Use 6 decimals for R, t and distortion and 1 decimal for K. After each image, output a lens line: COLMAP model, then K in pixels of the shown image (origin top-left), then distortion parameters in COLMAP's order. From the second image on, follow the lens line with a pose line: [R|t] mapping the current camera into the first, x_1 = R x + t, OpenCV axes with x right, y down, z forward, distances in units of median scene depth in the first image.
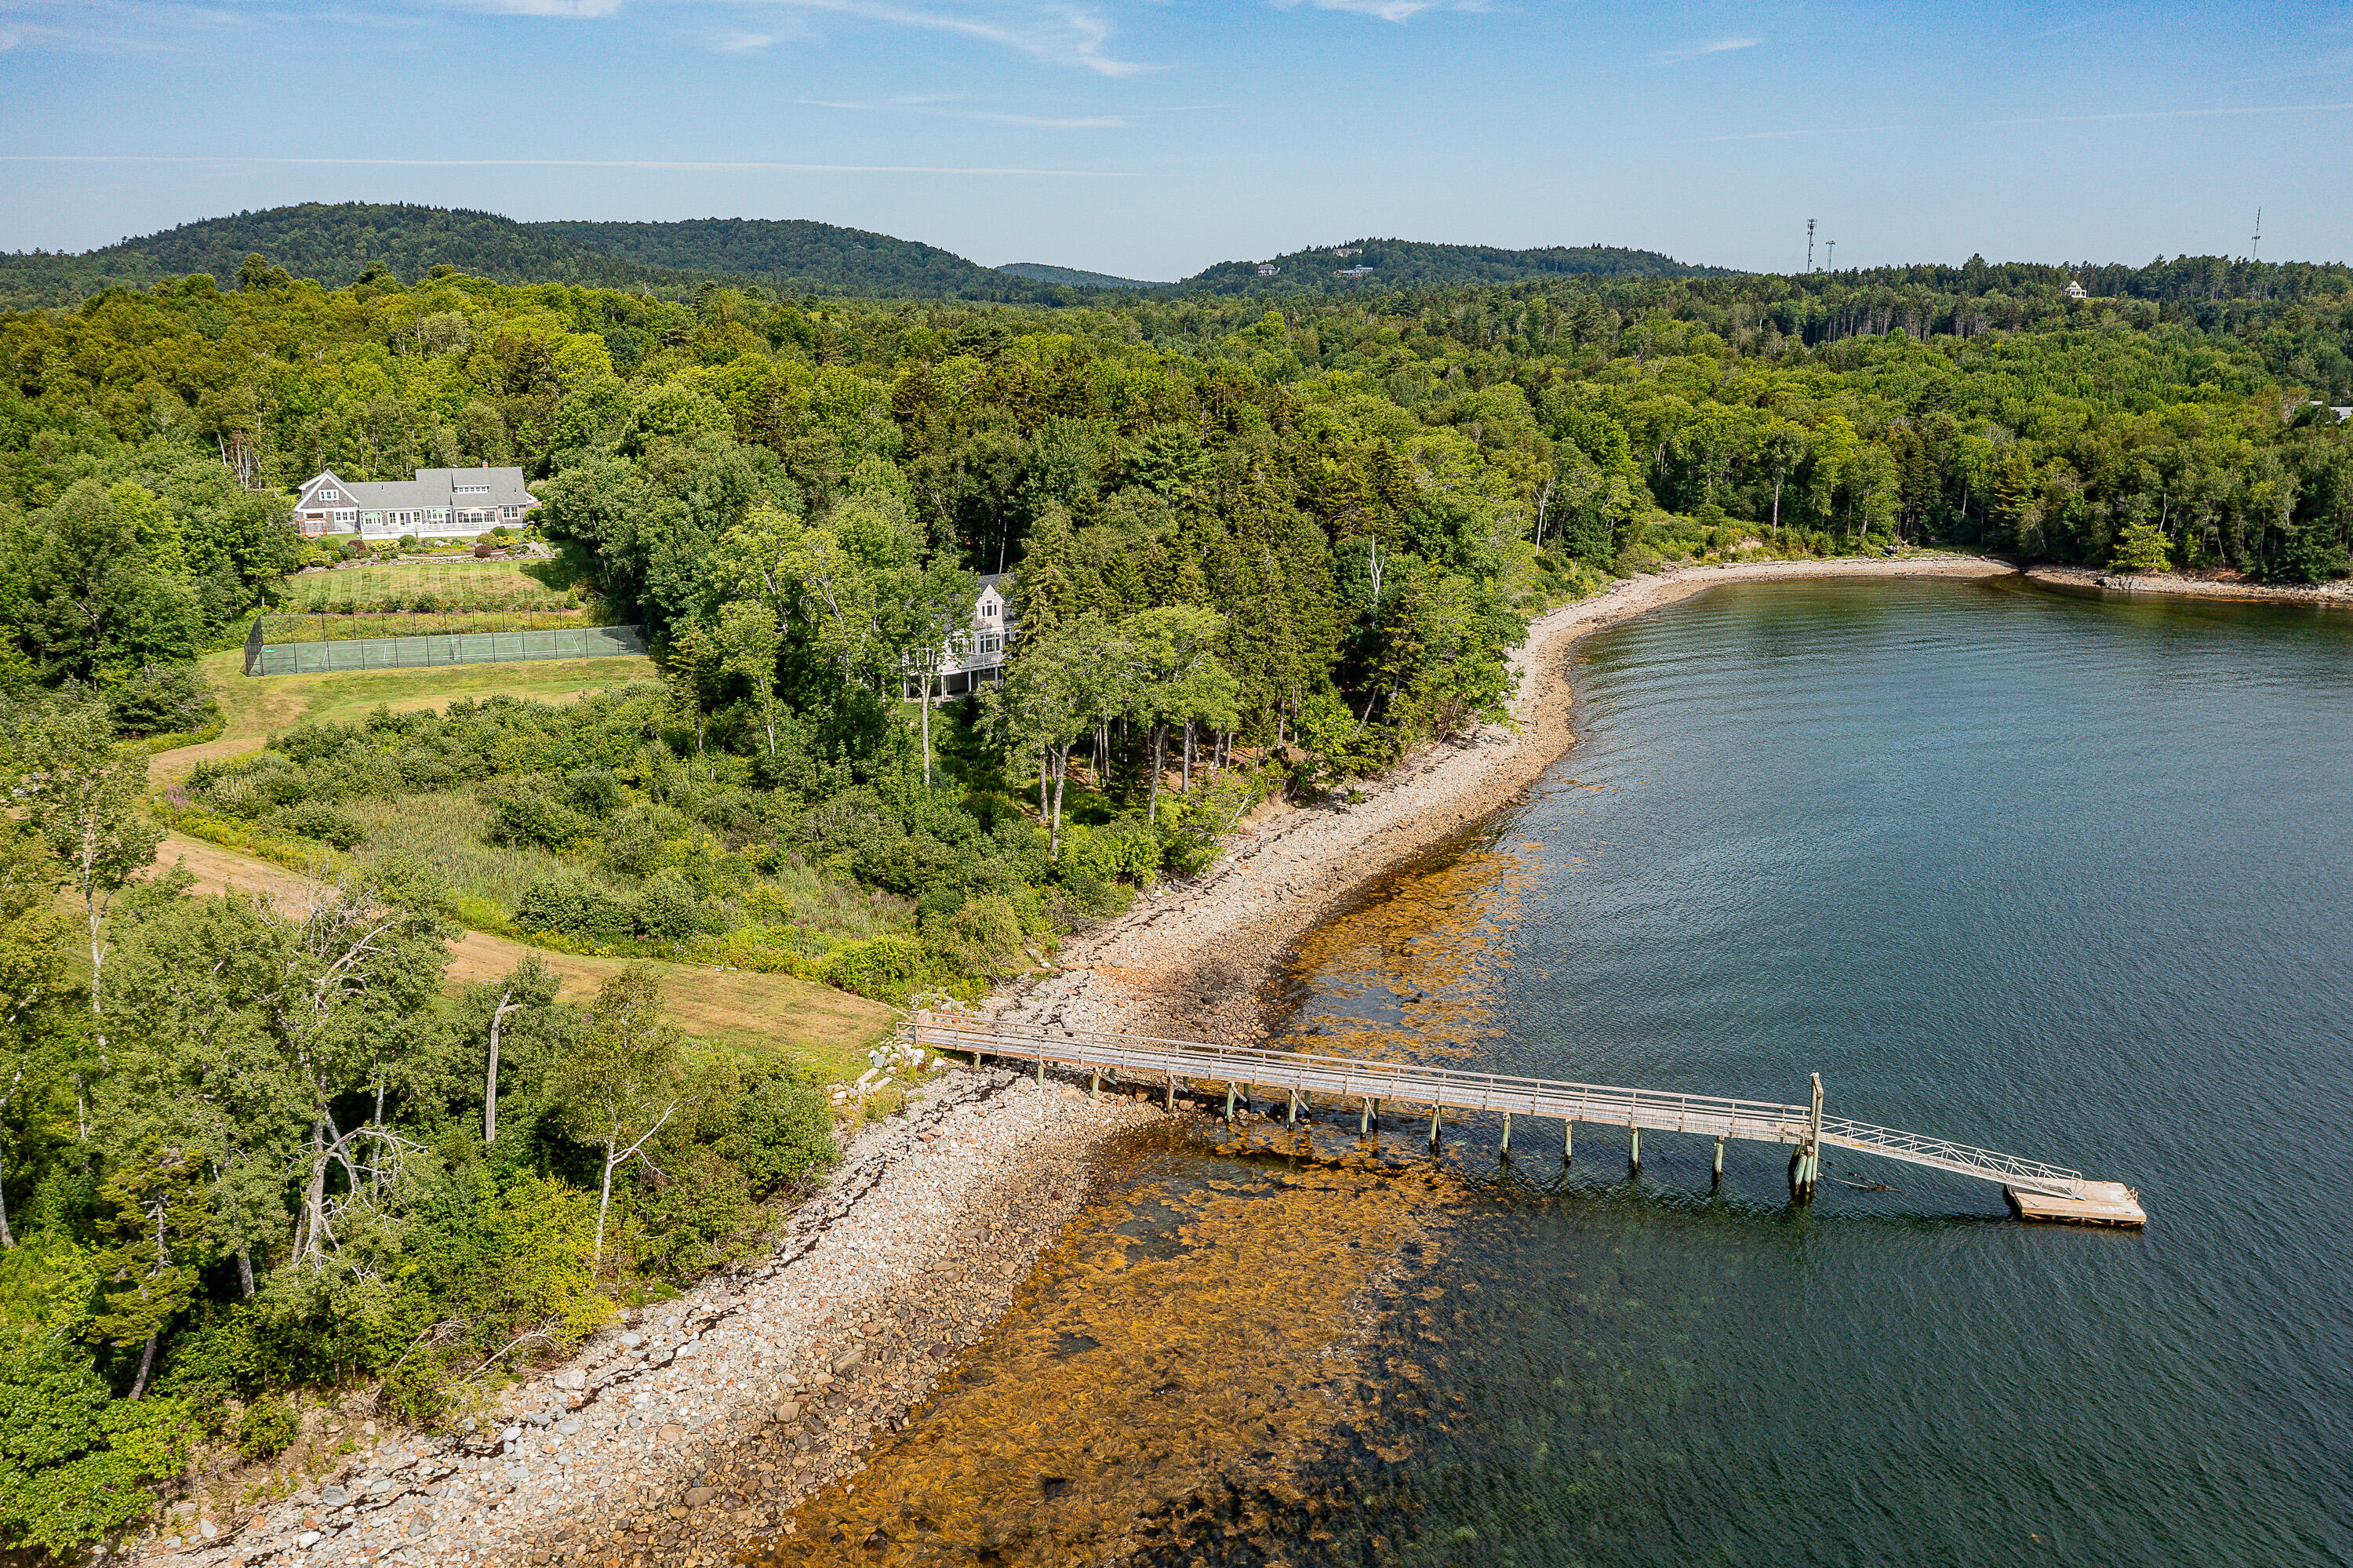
lens RADIAL K [[1990.7, 0, 1209.2], [0, 1990.7, 817.0], [0, 0, 1]] dist [-0.019333, 0.006409]
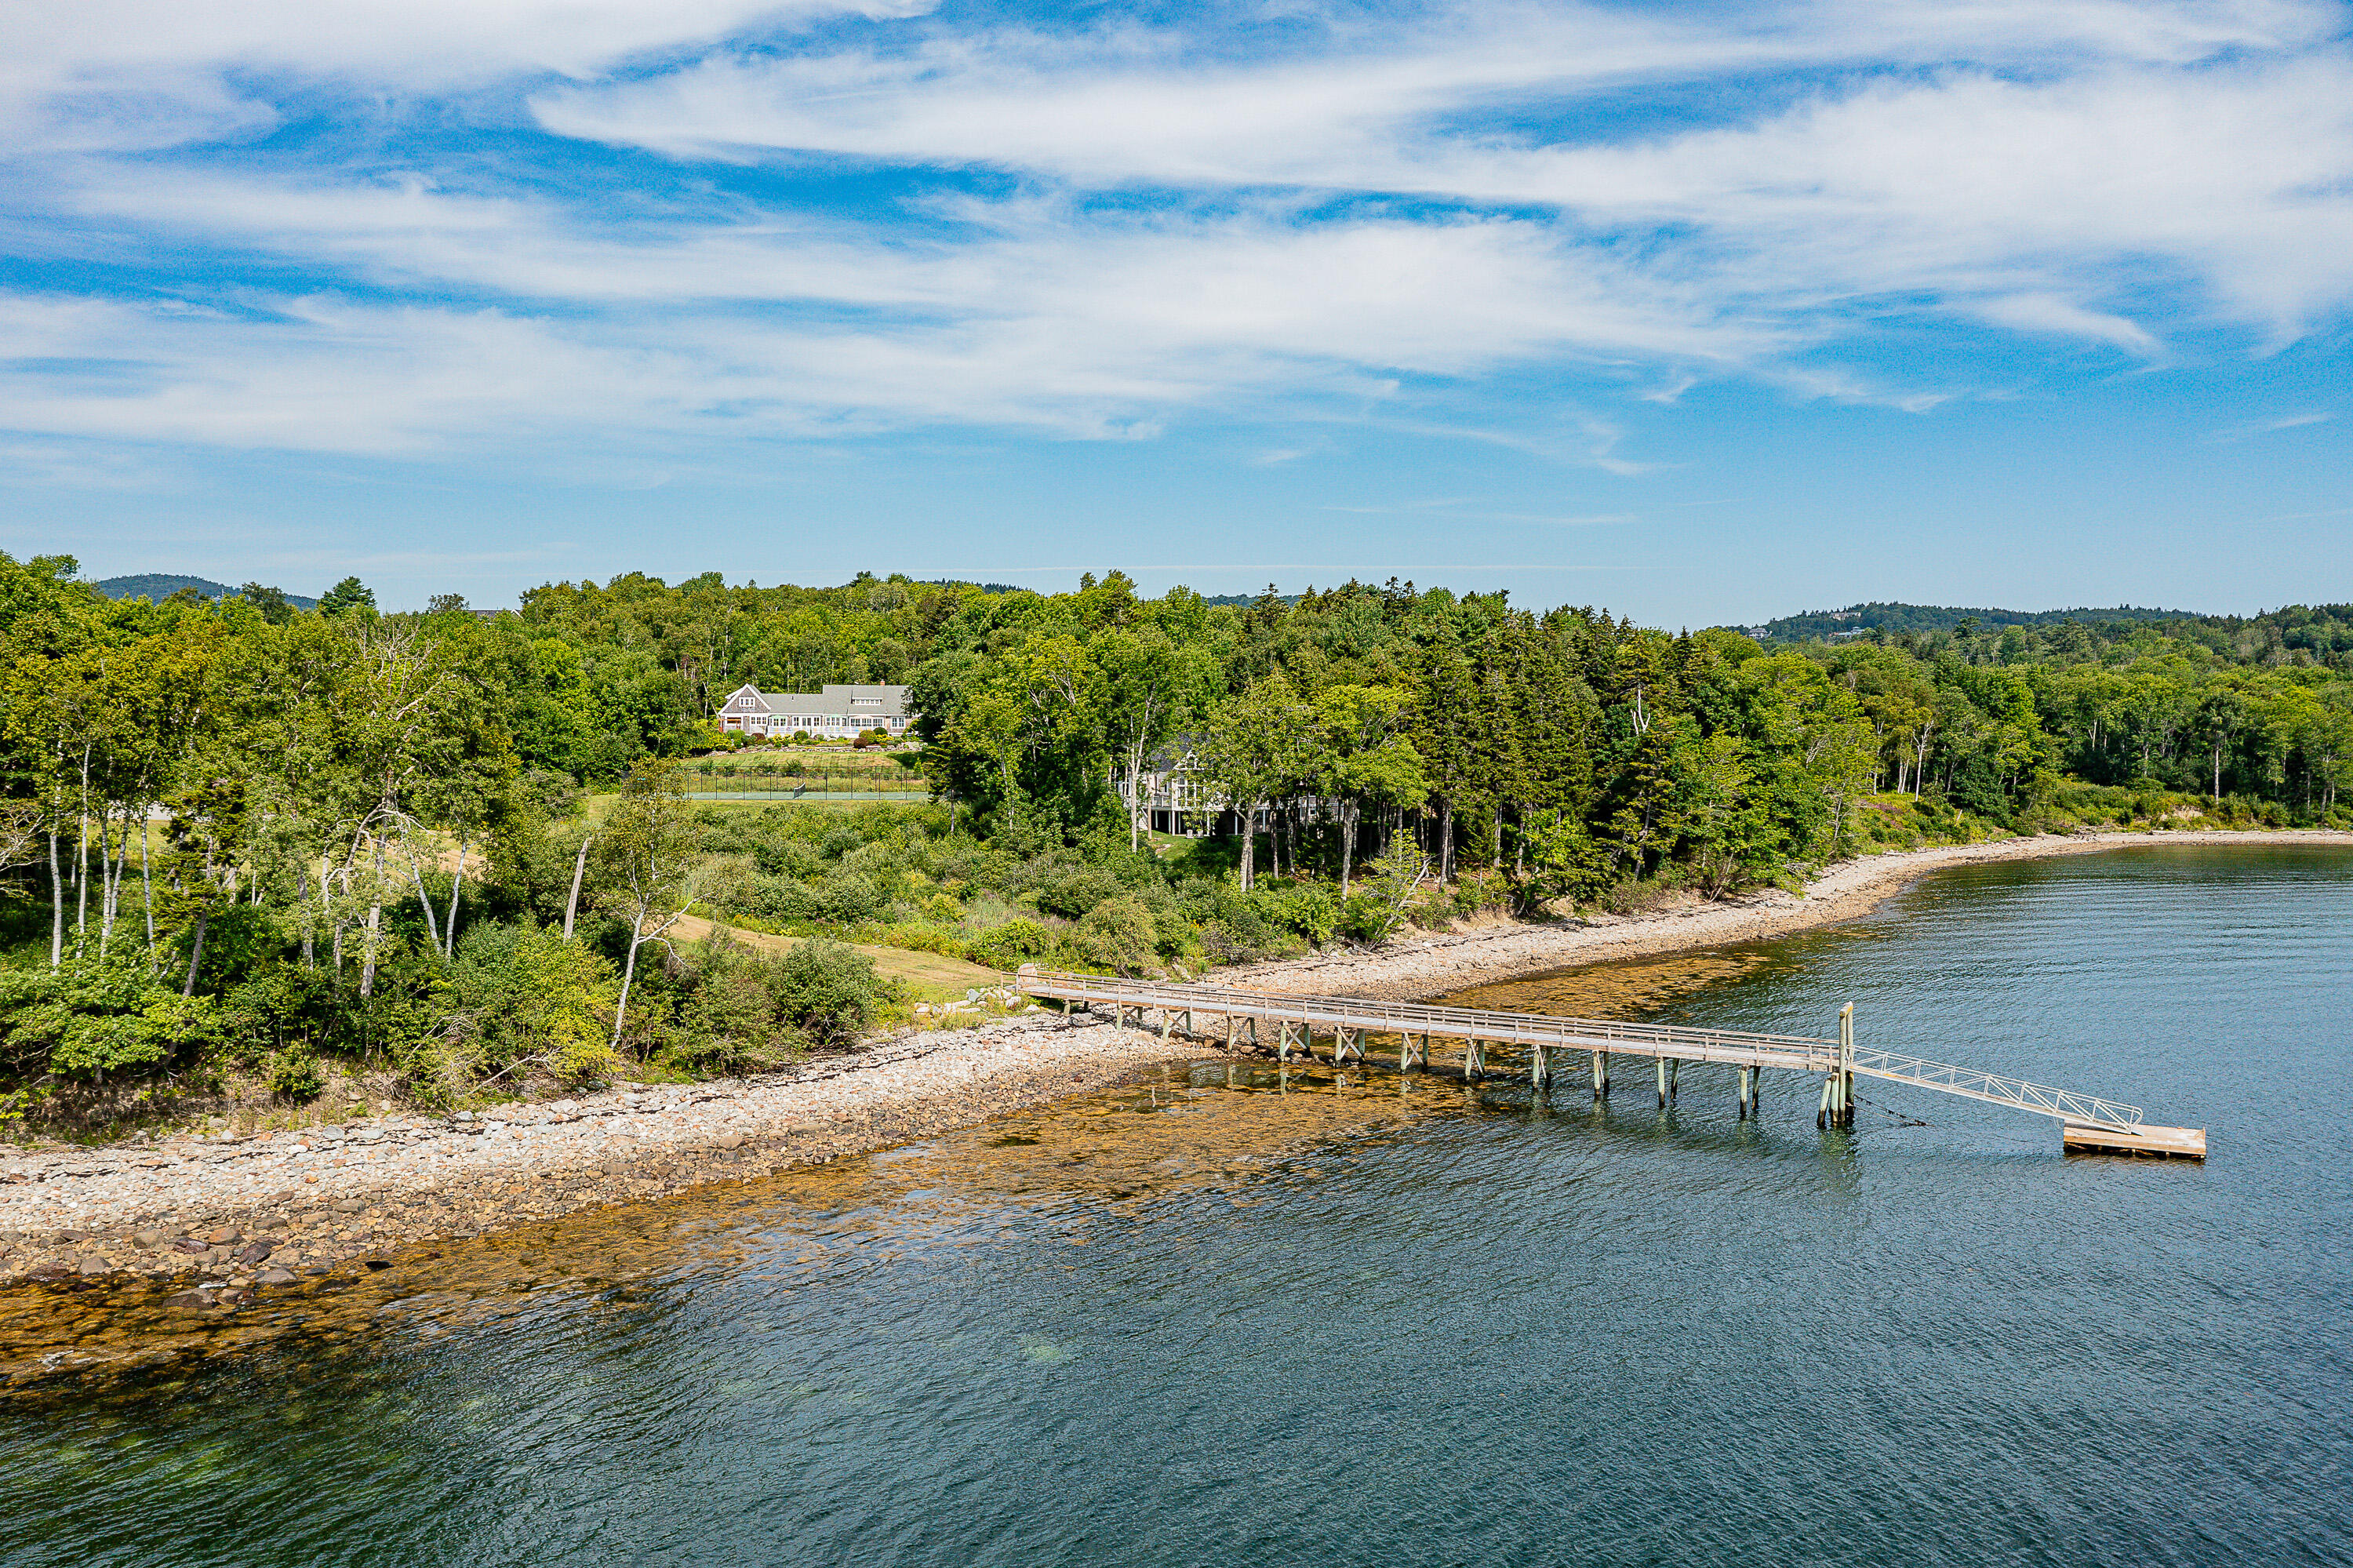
lens RADIAL K [[1990.7, 0, 1128.7], [0, 1990.7, 758.8], [0, 0, 1]] dist [-0.019333, 0.006409]
pose [[0.957252, 0.004623, -0.289217, 0.128139], [-0.068058, 0.975401, -0.209669, 0.123014], [0.281133, 0.220390, 0.934020, -0.007929]]
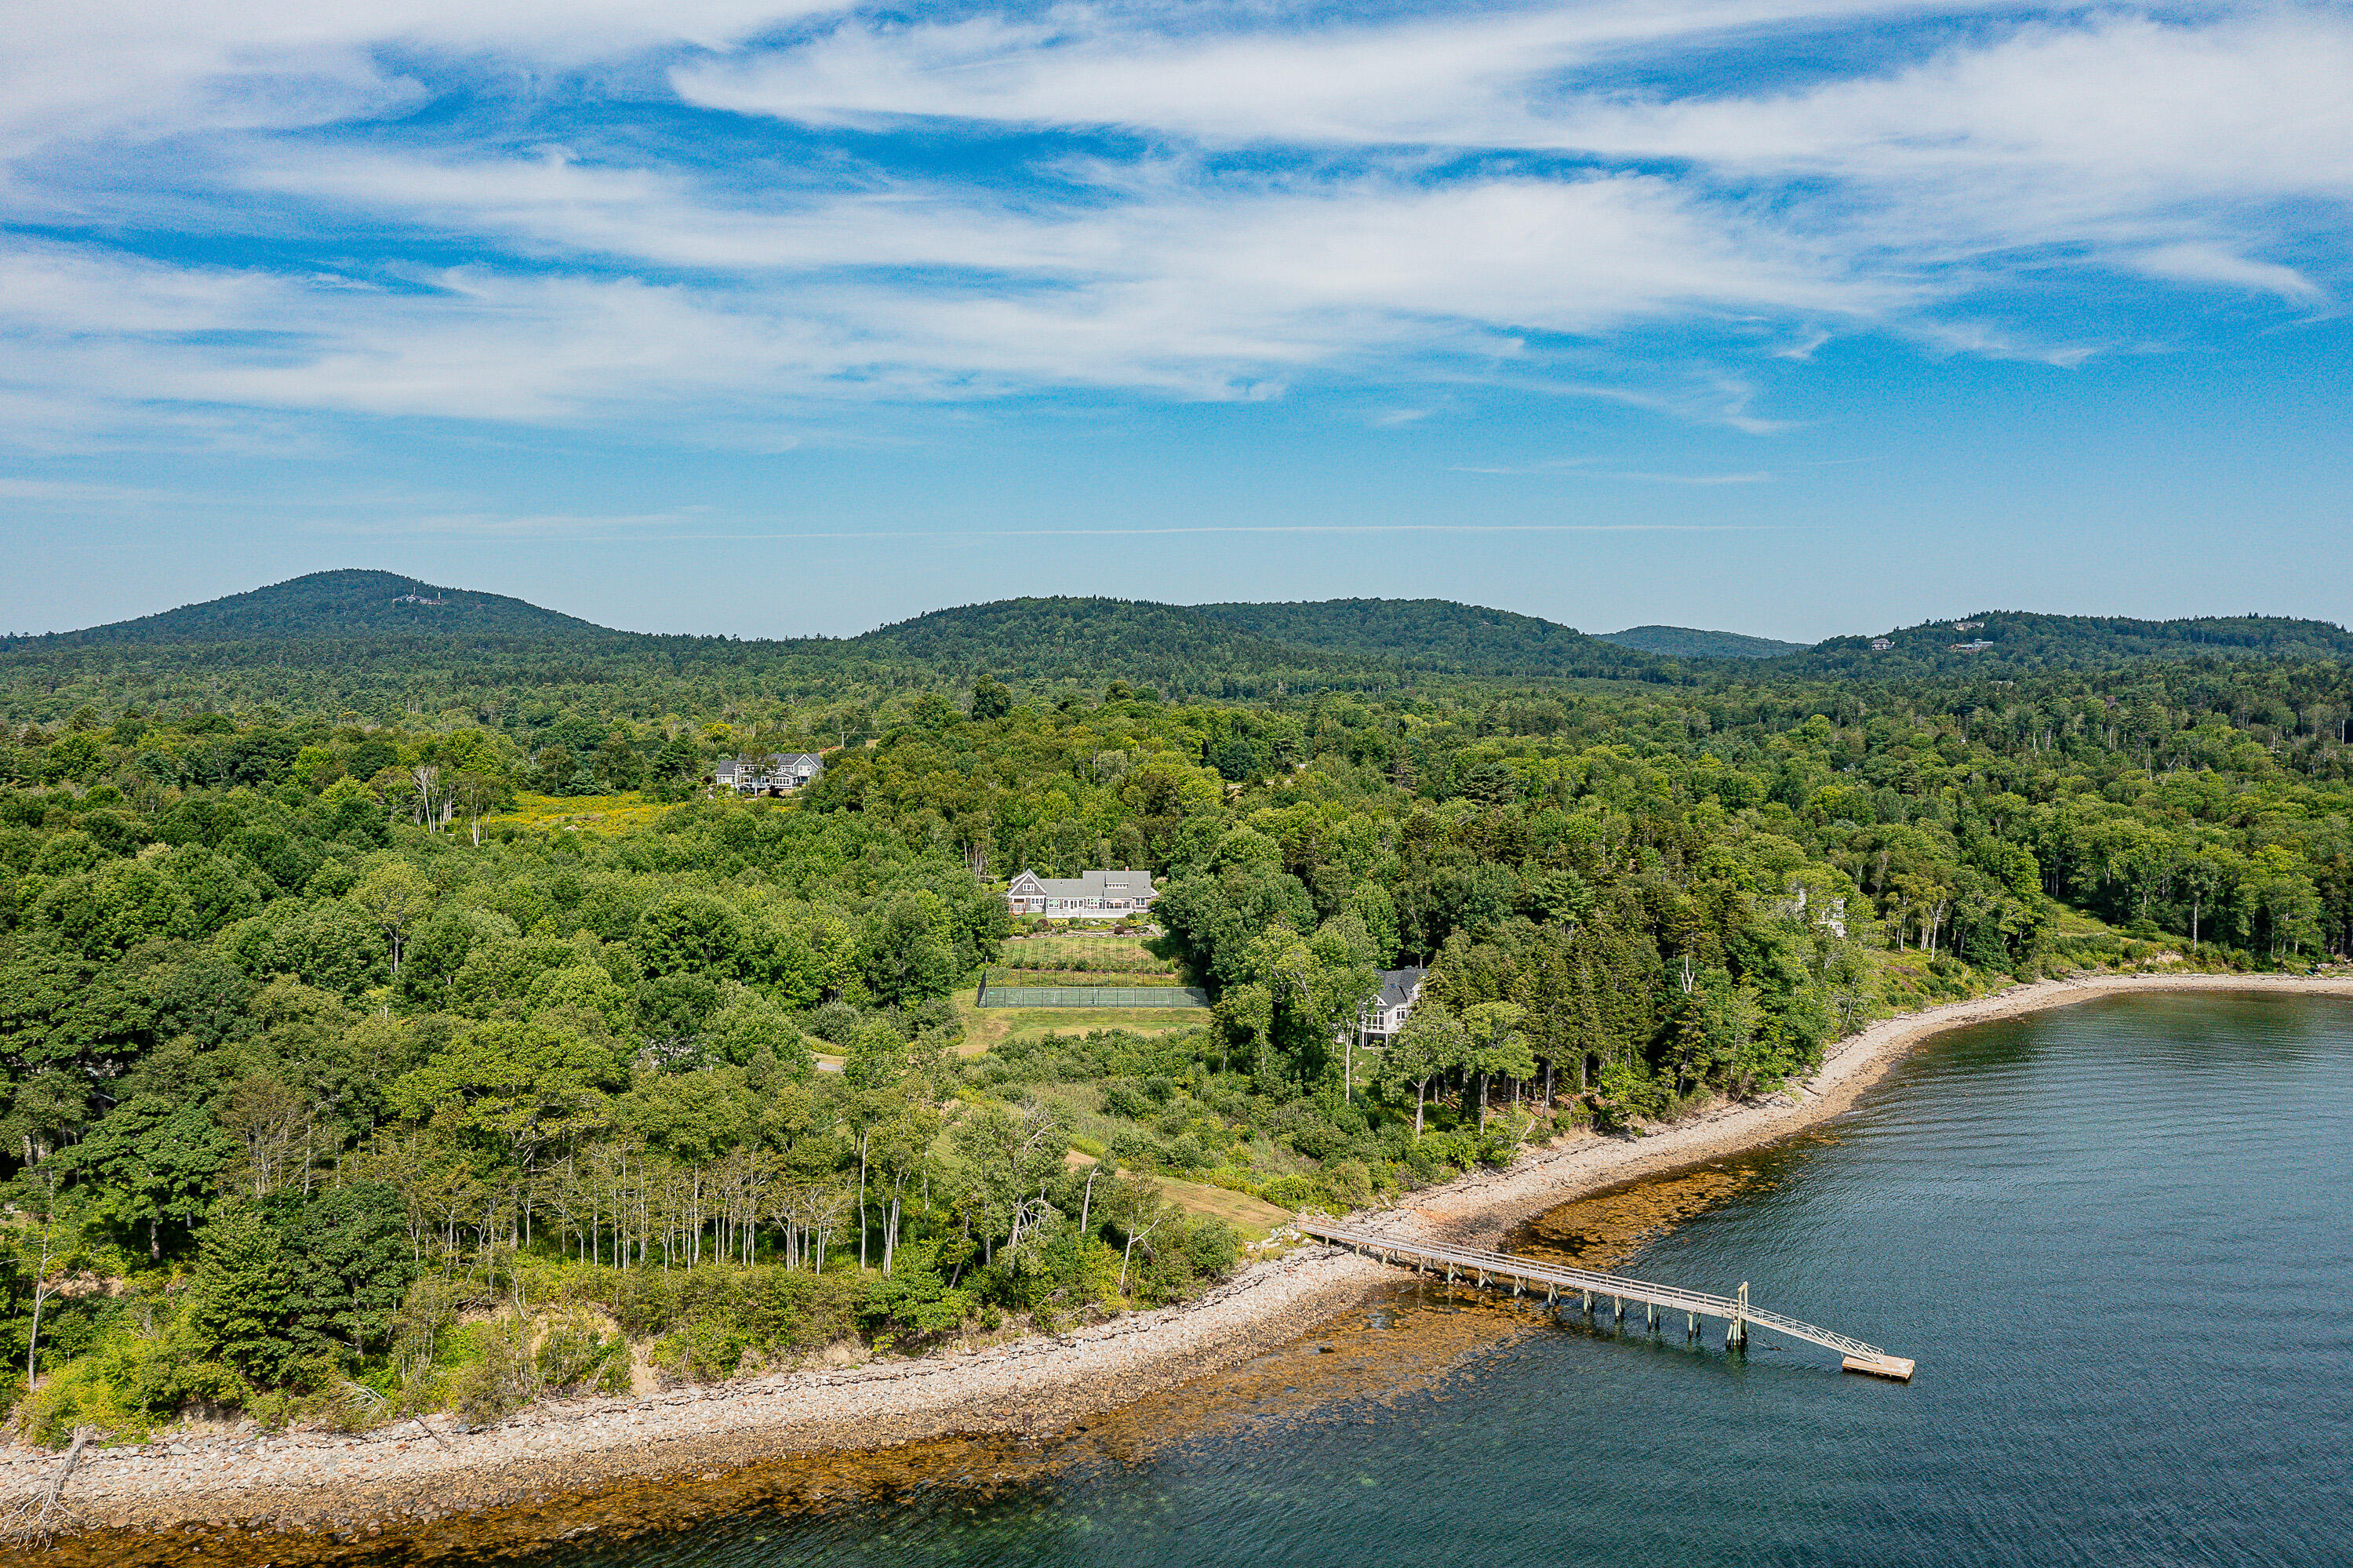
lens RADIAL K [[1990.7, 0, 1096.4], [0, 1990.7, 712.4], [0, 0, 1]] dist [-0.019333, 0.006409]
pose [[0.931632, 0.006398, -0.363347, 0.211228], [-0.086504, 0.975010, -0.204629, 0.021086], [0.352958, 0.222070, 0.908903, -0.531595]]
